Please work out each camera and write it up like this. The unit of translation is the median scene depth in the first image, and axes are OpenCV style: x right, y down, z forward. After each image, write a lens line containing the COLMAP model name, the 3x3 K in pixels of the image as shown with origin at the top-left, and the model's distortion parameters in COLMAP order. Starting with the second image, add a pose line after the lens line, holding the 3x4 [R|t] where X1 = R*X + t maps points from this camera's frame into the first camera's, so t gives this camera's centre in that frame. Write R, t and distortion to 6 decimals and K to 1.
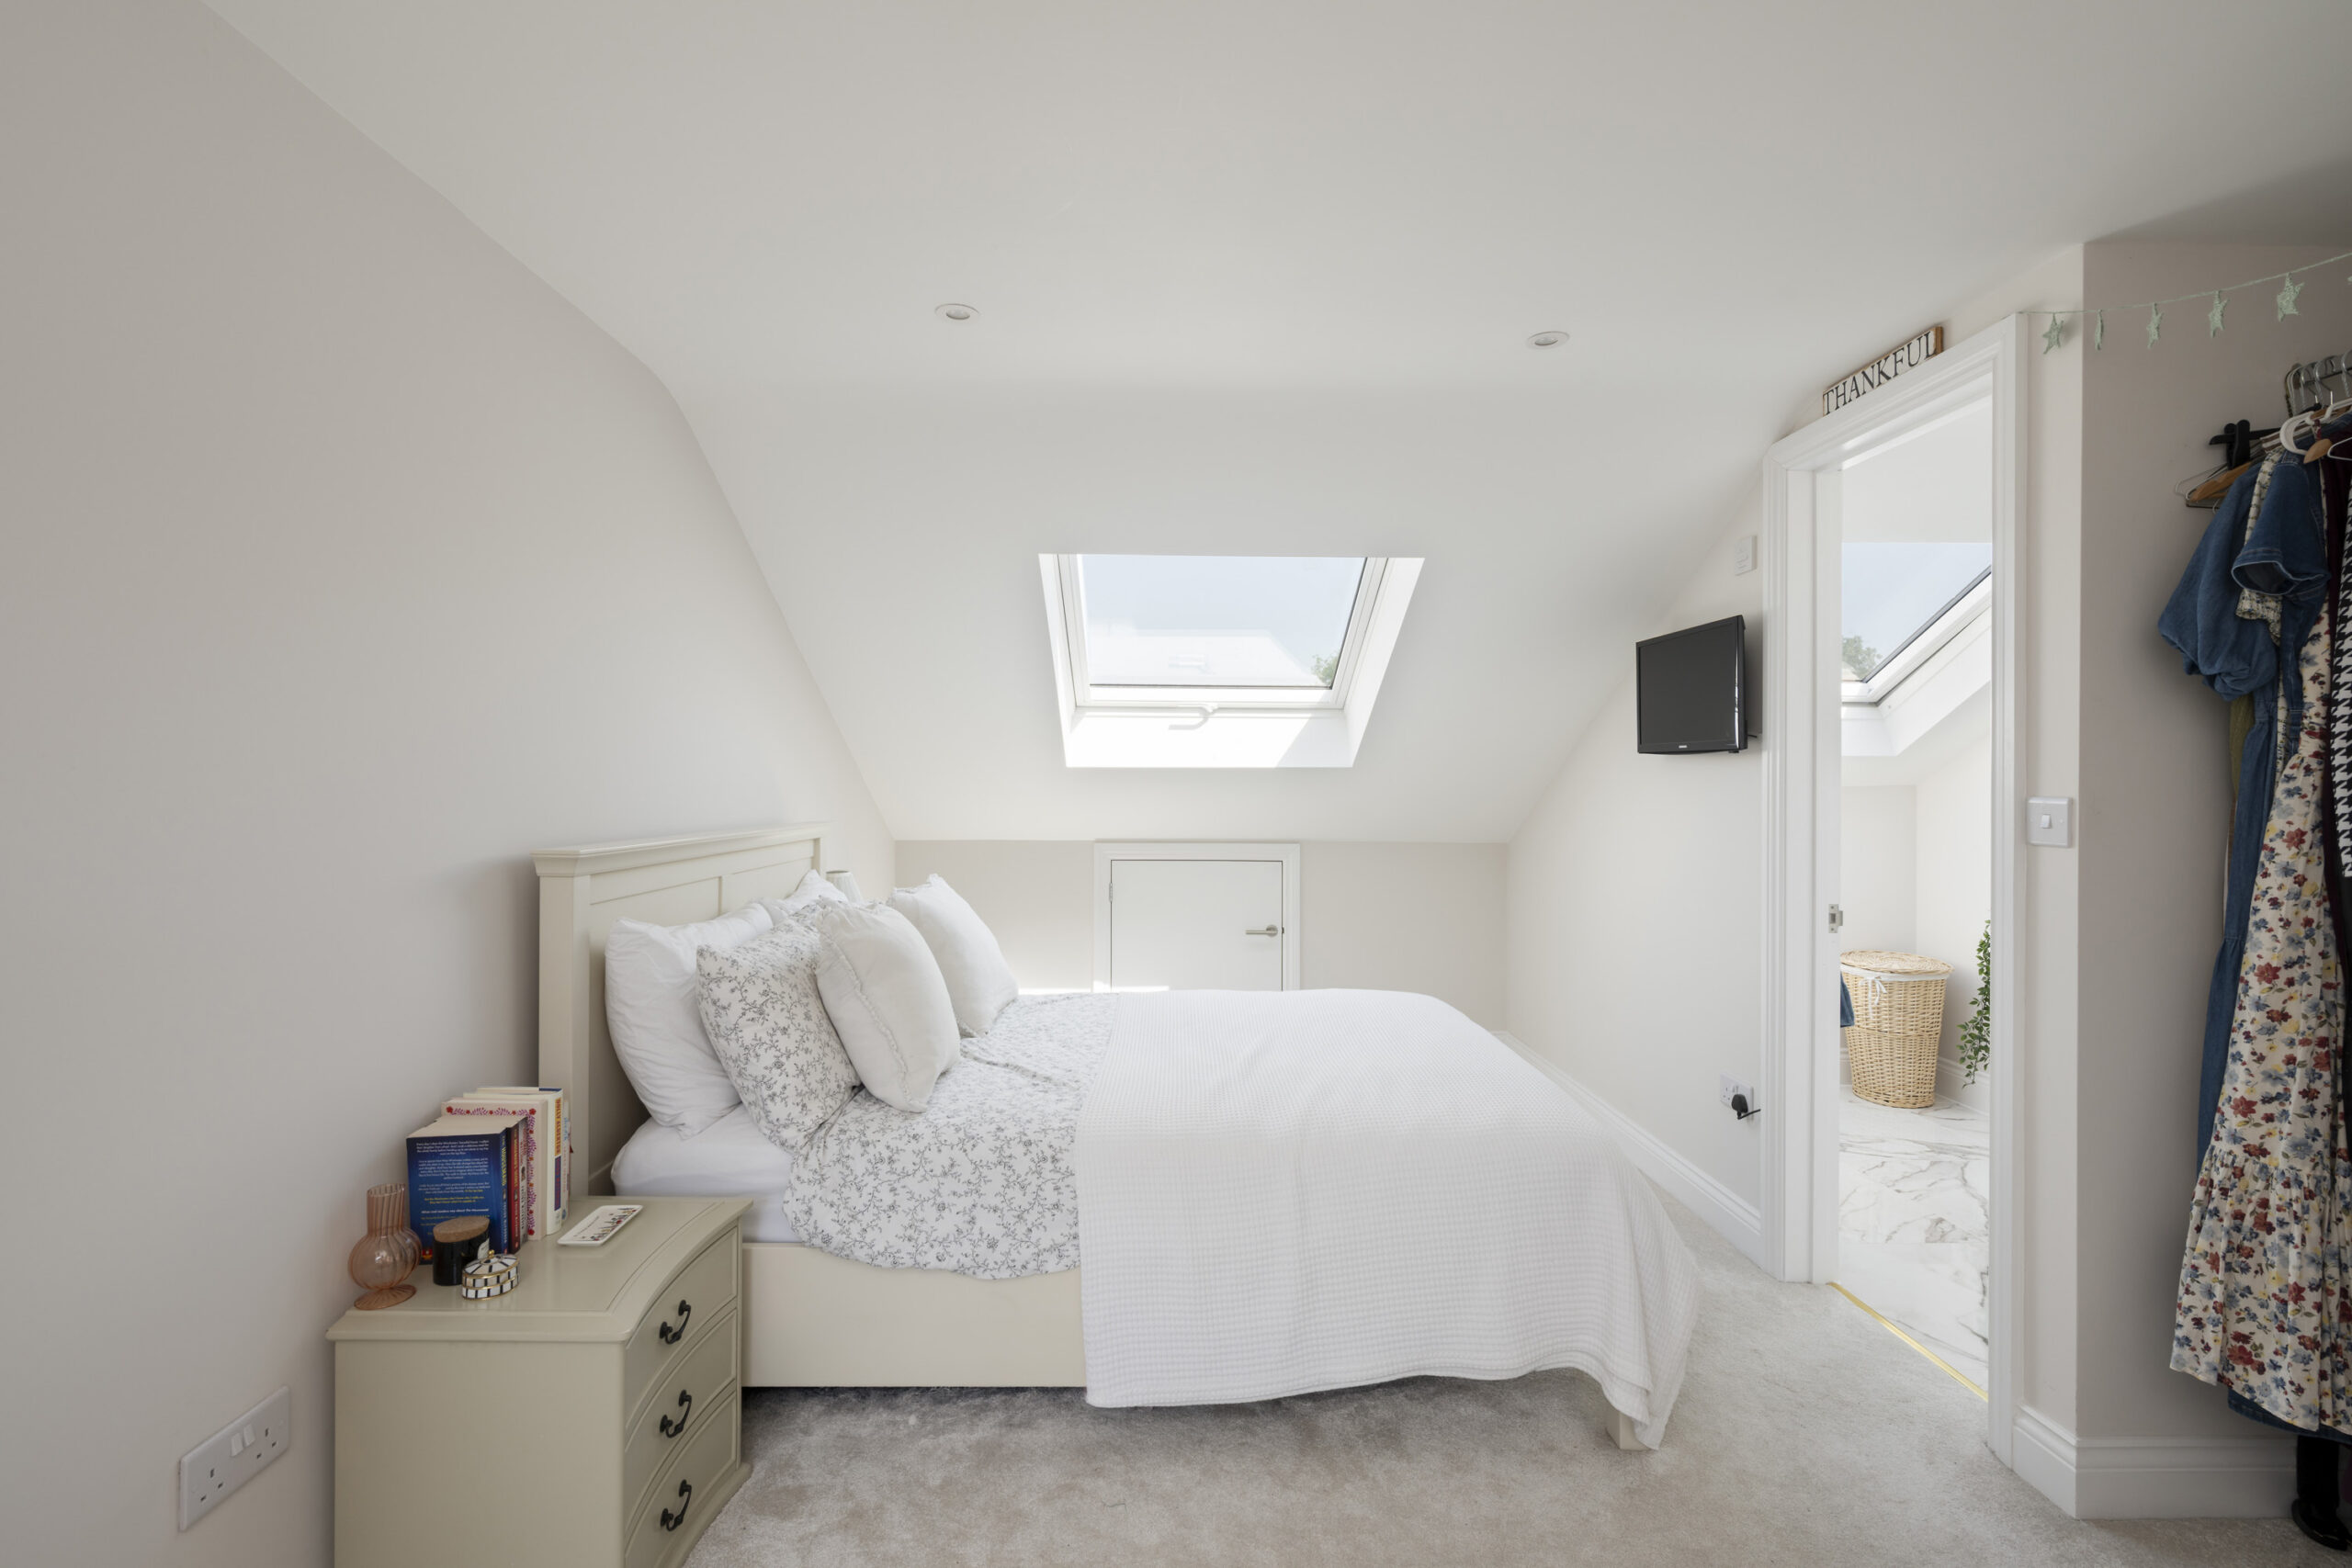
lens RADIAL K [[1075.0, 0, 1176.4], [0, 1075.0, 775.6], [0, 0, 1]] dist [-0.002141, -0.000204]
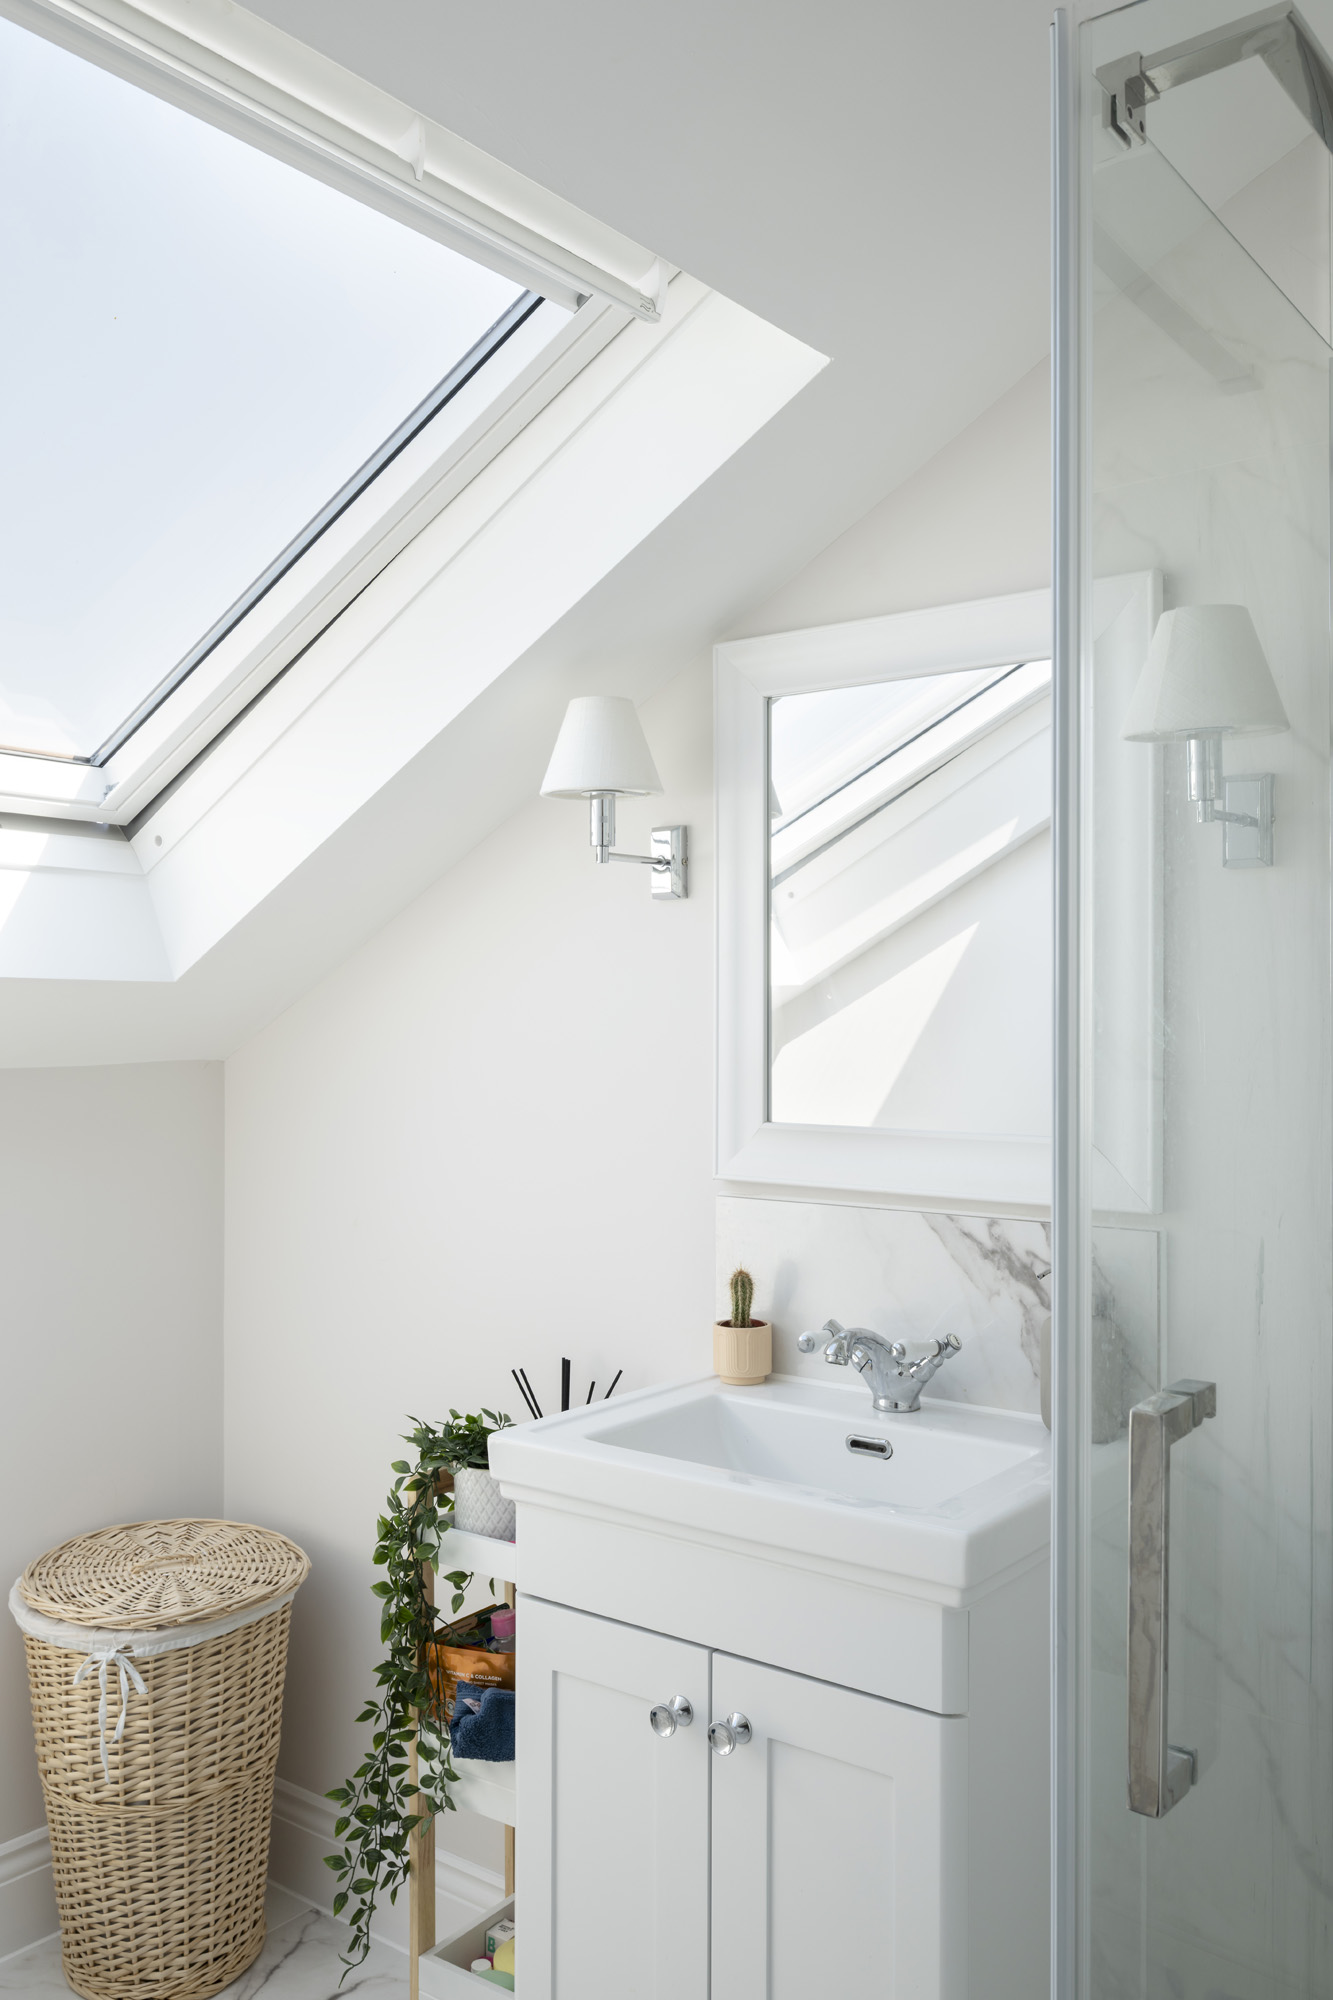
lens RADIAL K [[1585.0, 0, 668.7], [0, 1585.0, 1003.1], [0, 0, 1]] dist [-0.002507, -0.001491]
pose [[0.649947, 0.006022, 0.759956, 0.390931], [0.001296, 0.999958, -0.009032, -0.006854], [-0.759979, 0.006856, 0.649912, 0.554958]]
